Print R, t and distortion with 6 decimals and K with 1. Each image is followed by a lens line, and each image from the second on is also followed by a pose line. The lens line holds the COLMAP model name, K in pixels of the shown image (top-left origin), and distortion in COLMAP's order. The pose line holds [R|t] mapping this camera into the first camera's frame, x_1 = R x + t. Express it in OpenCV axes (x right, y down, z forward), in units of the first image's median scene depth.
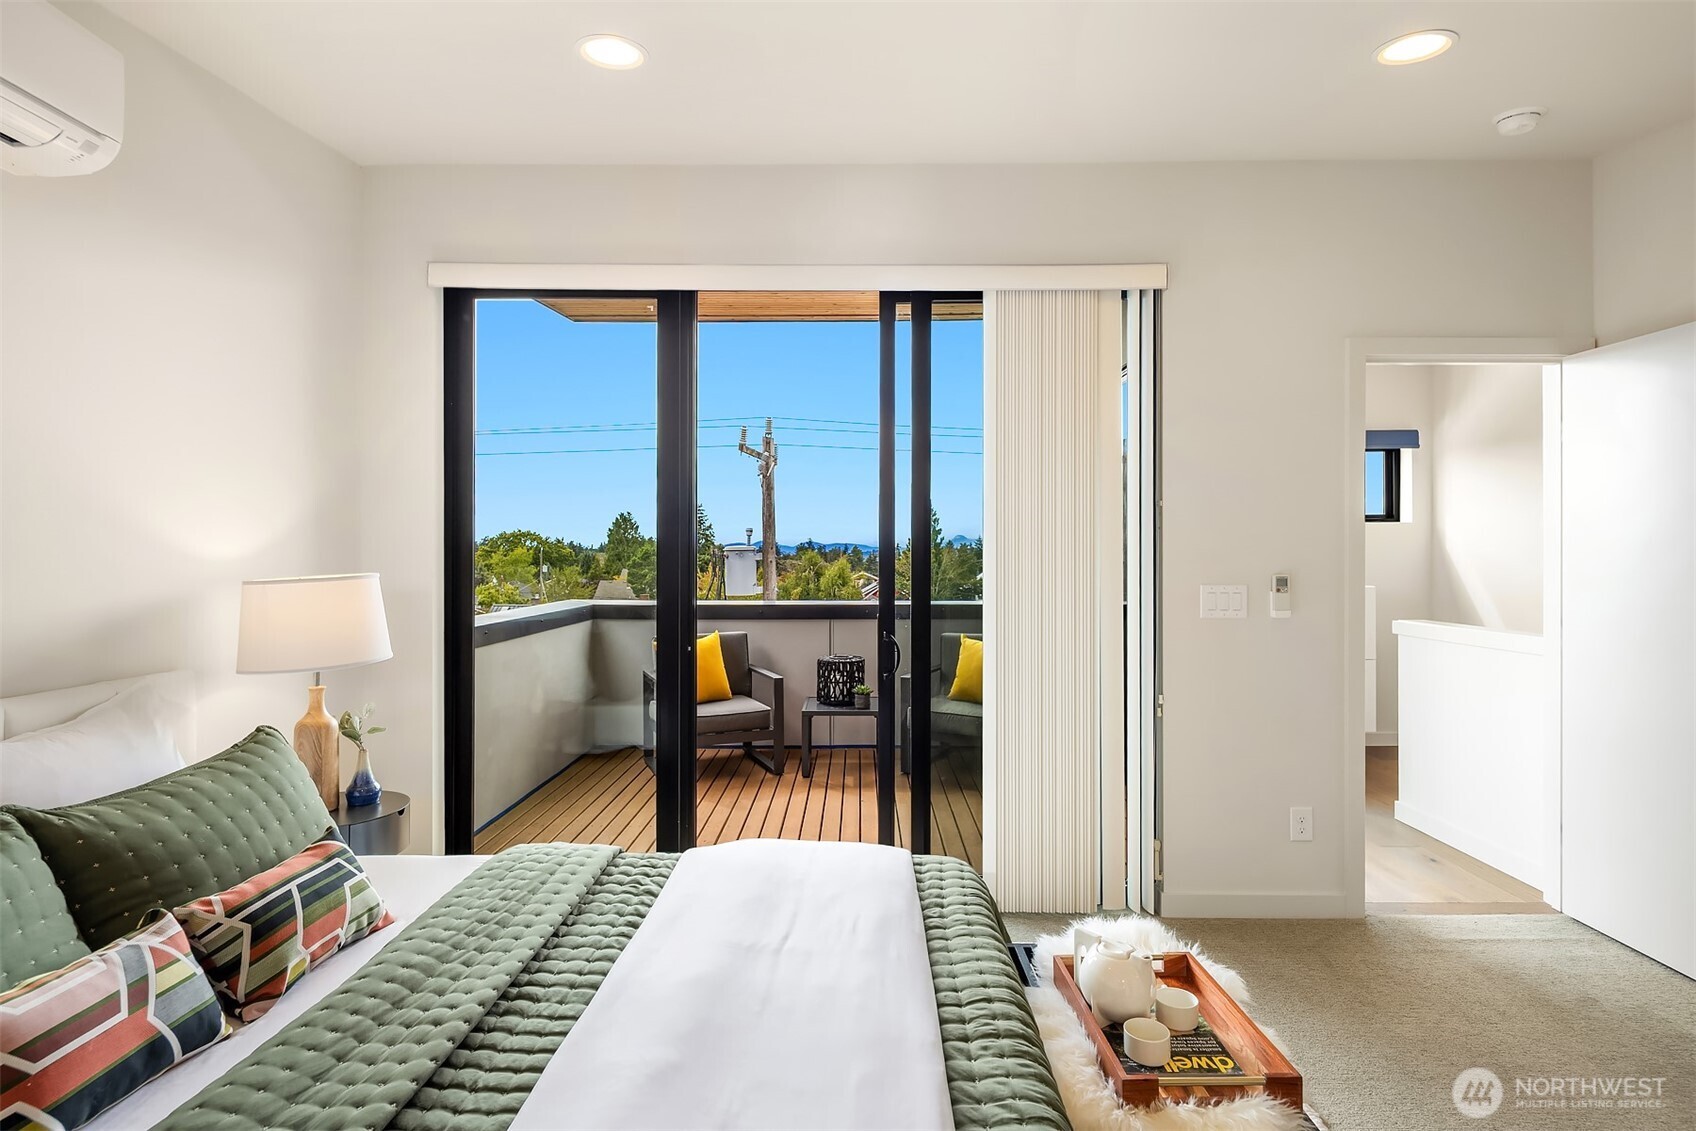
lens RADIAL K [[830.7, 0, 849.1], [0, 830.7, 548.5], [0, 0, 1]] dist [0.000302, -0.001846]
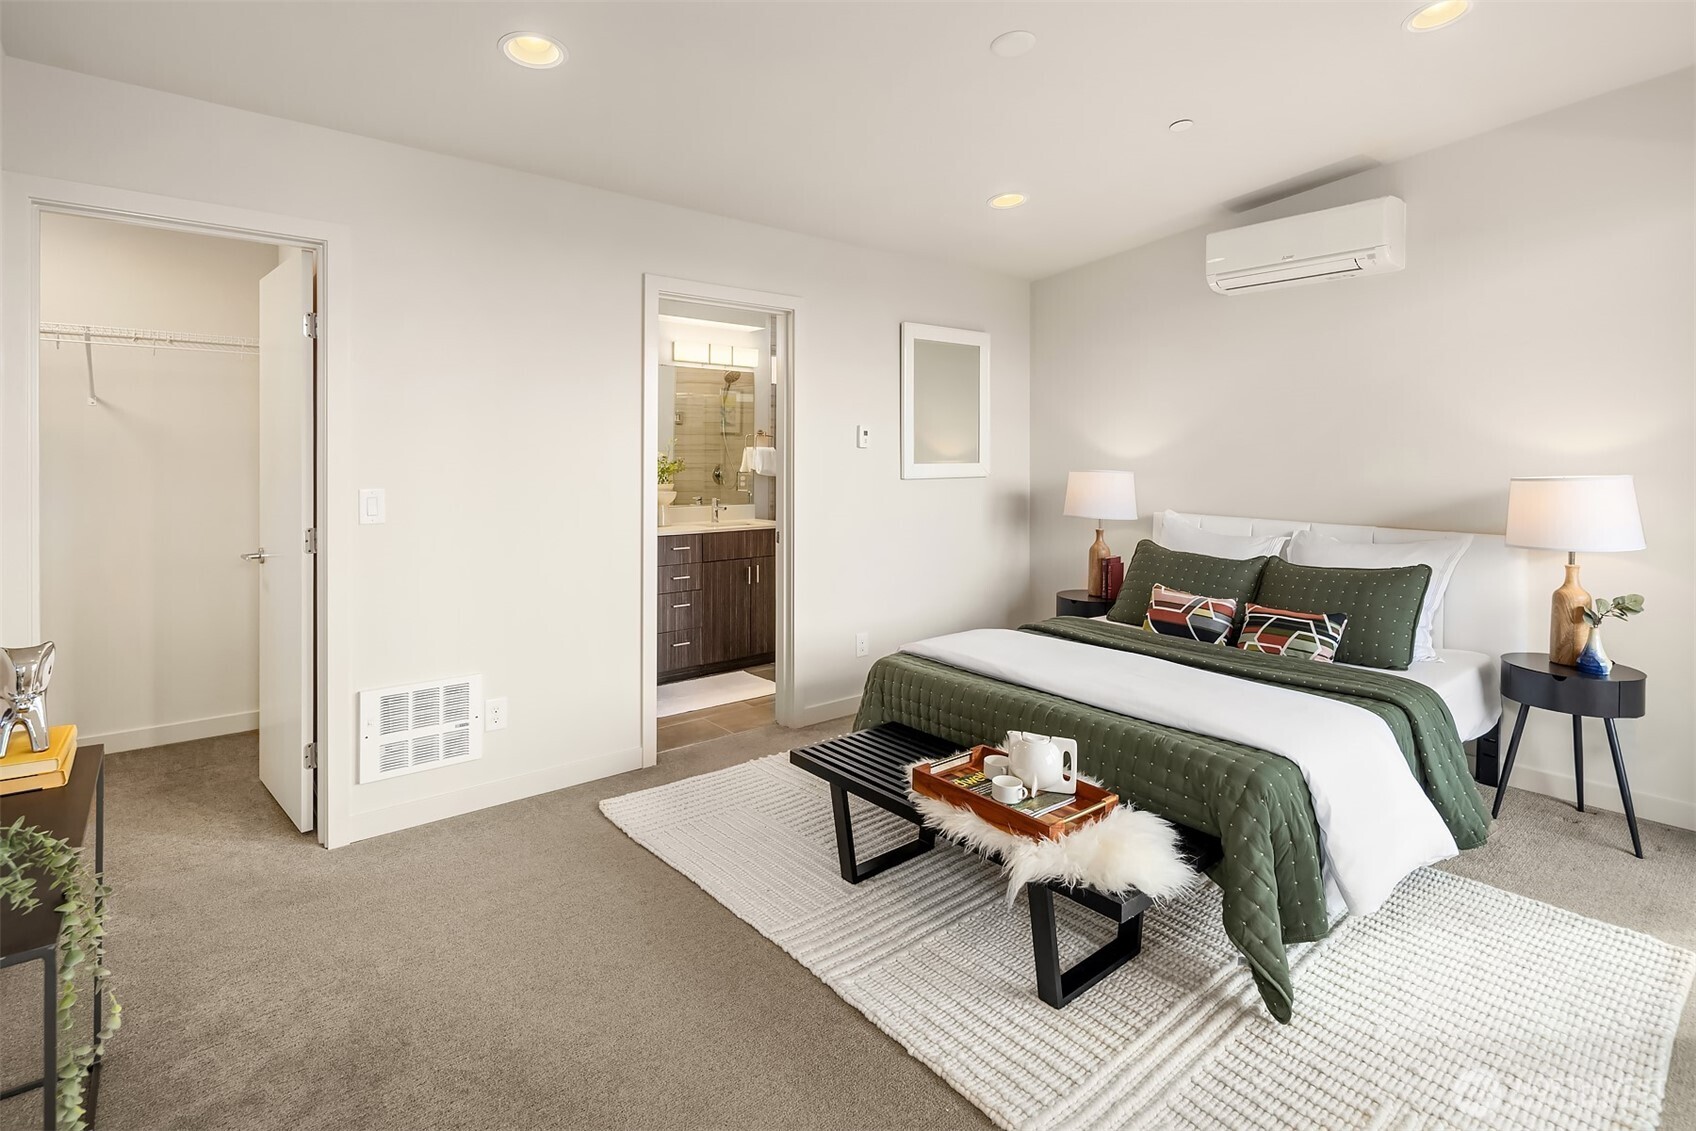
lens RADIAL K [[815.4, 0, 859.3], [0, 815.4, 472.5], [0, 0, 1]] dist [0.002049, -0.000861]
pose [[-0.752791, 0.005843, -0.658234, 0.948974], [0.000357, 0.999964, 0.008467, 0.016308], [0.658260, 0.006139, -0.752766, 1.197798]]
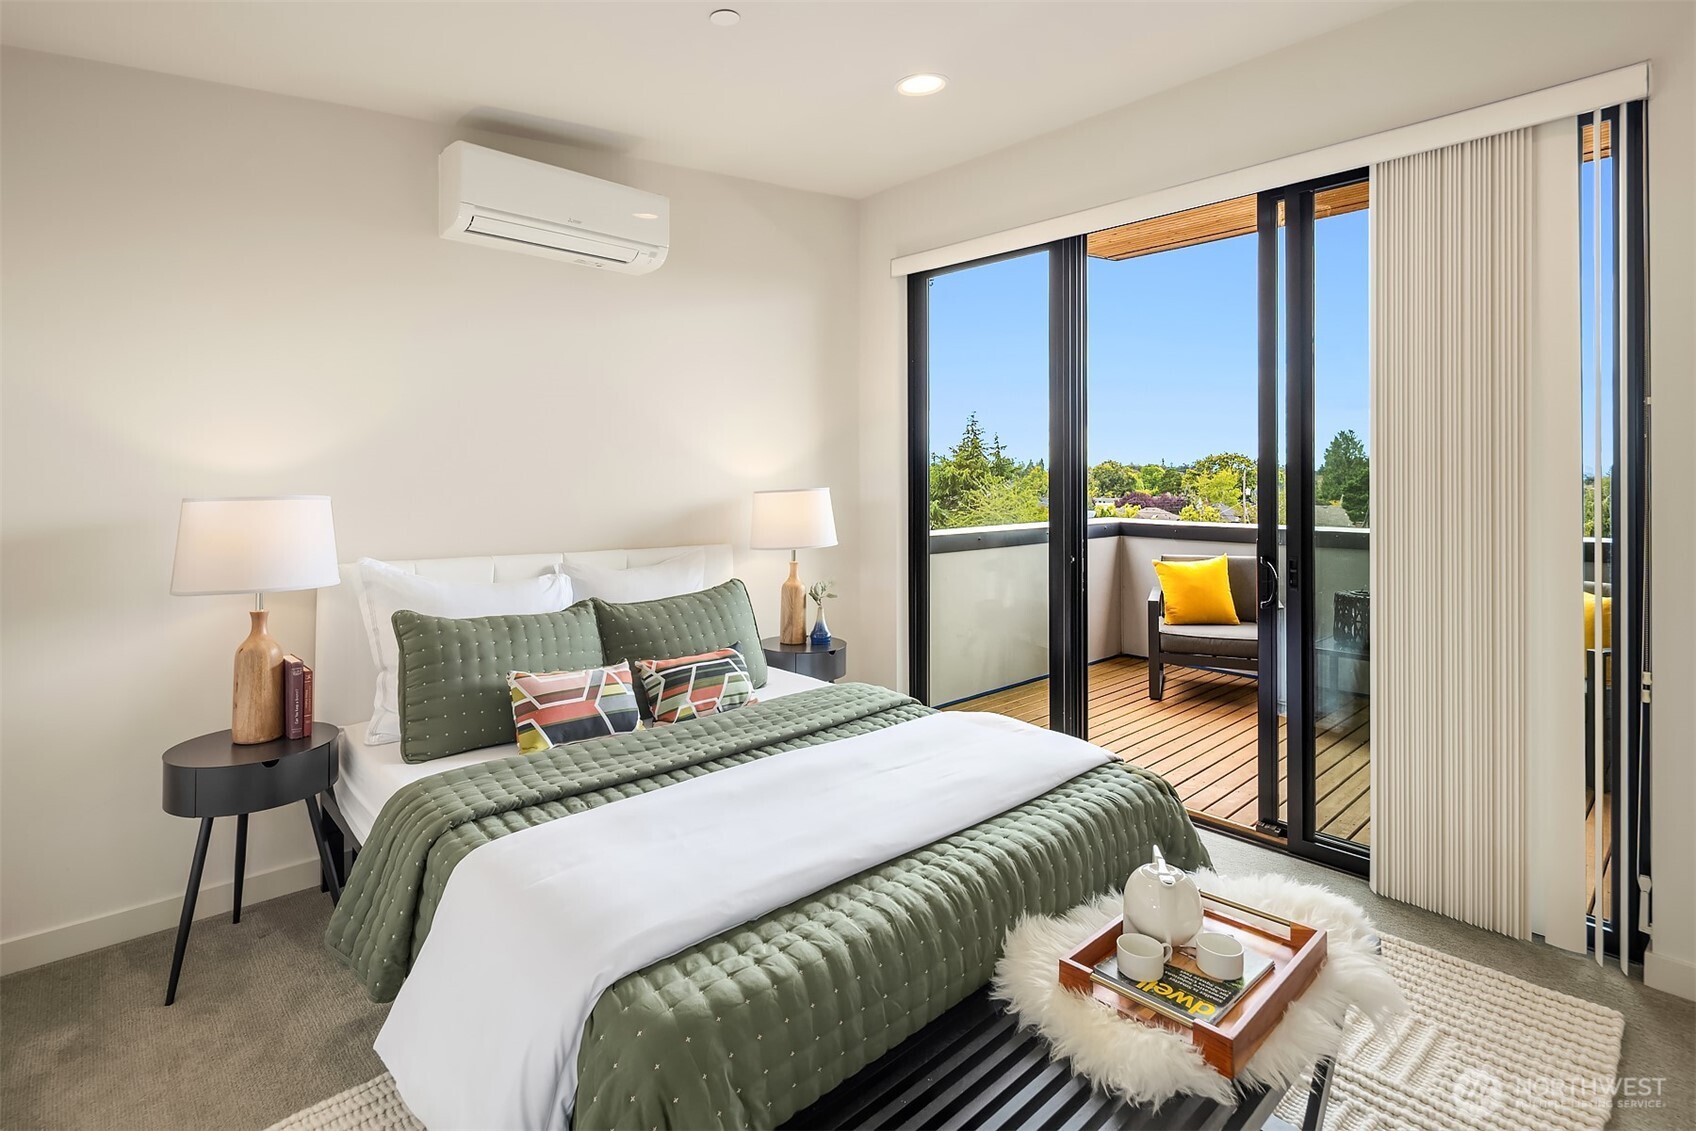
lens RADIAL K [[815.4, 0, 859.3], [0, 815.4, 472.5], [0, 0, 1]] dist [0.002049, -0.000861]
pose [[0.695223, -0.004569, -0.718779, 0.509037], [0.005464, 0.999984, -0.001072, 0.005122], [0.718773, -0.003182, 0.695237, 0.045123]]
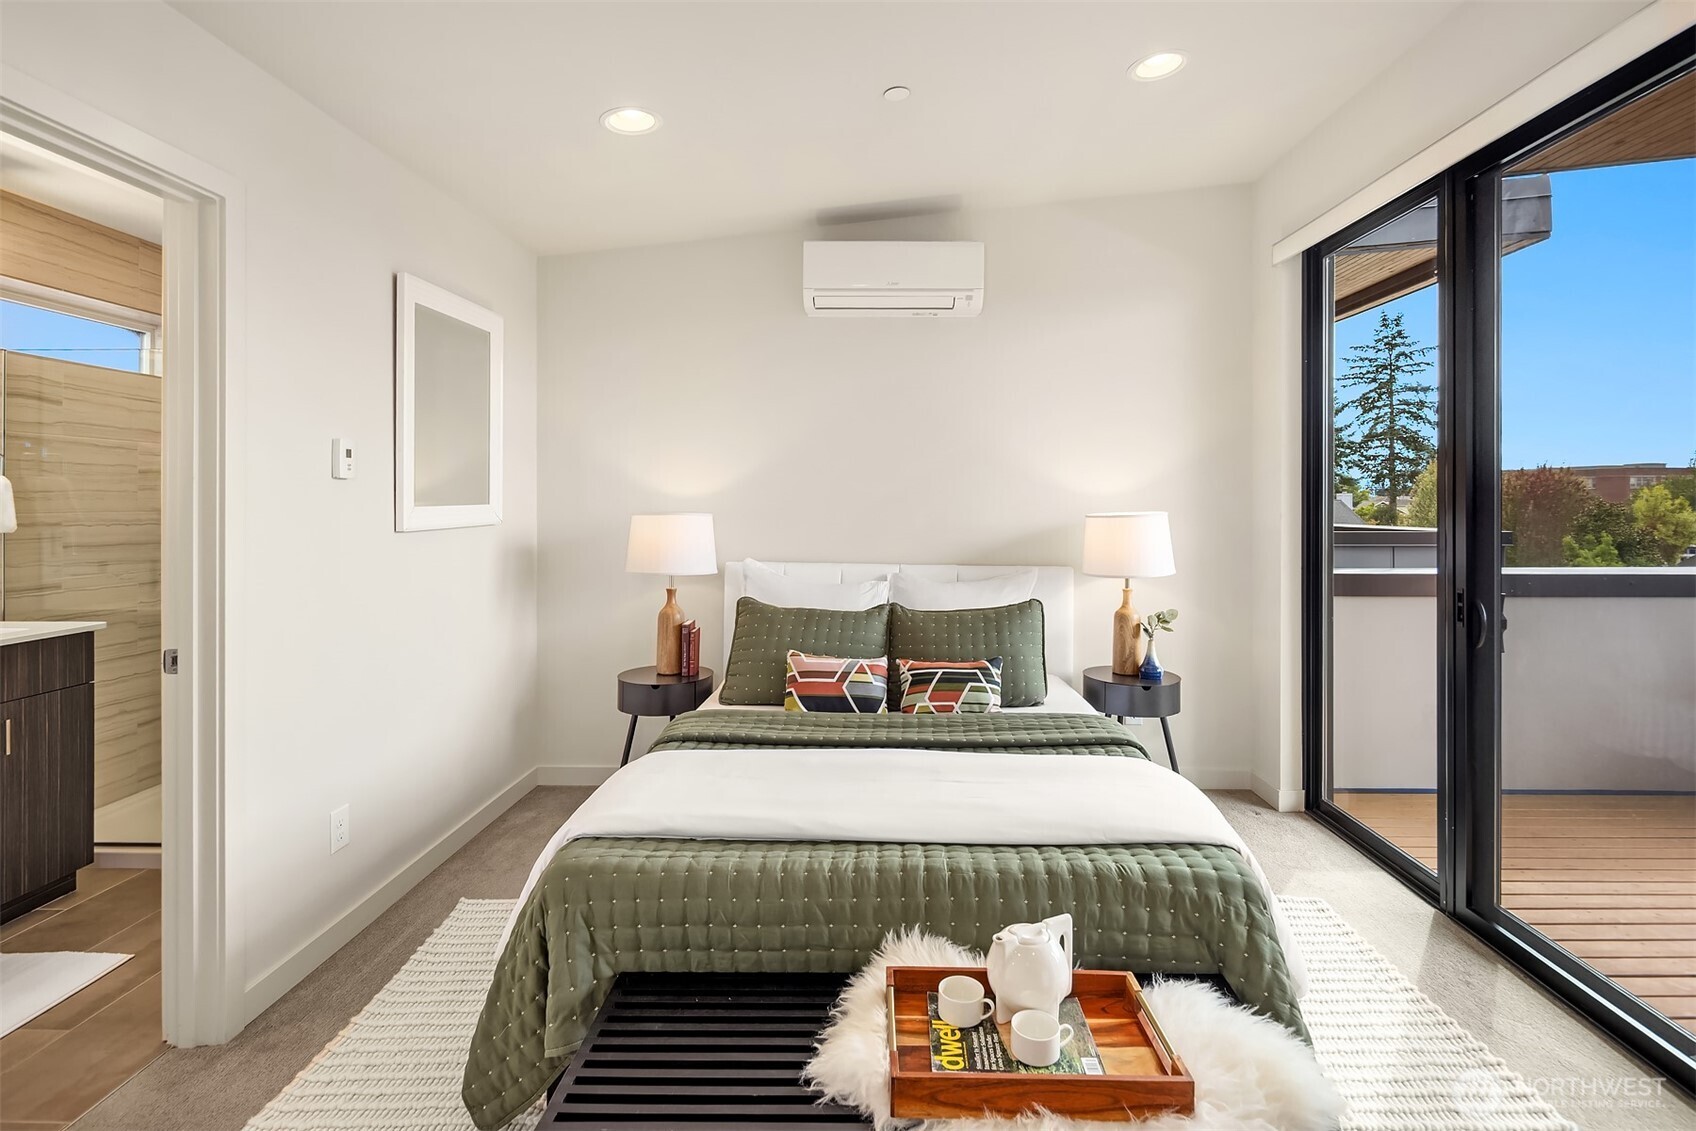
lens RADIAL K [[834.5, 0, 888.2], [0, 834.5, 502.3], [0, 0, 1]] dist [-0.001391, -0.001463]
pose [[0.005095, 0.001881, -0.999985, 0.808372], [0.006276, 0.999978, 0.001913, 0.008620], [0.999967, -0.006286, 0.005083, 0.562685]]
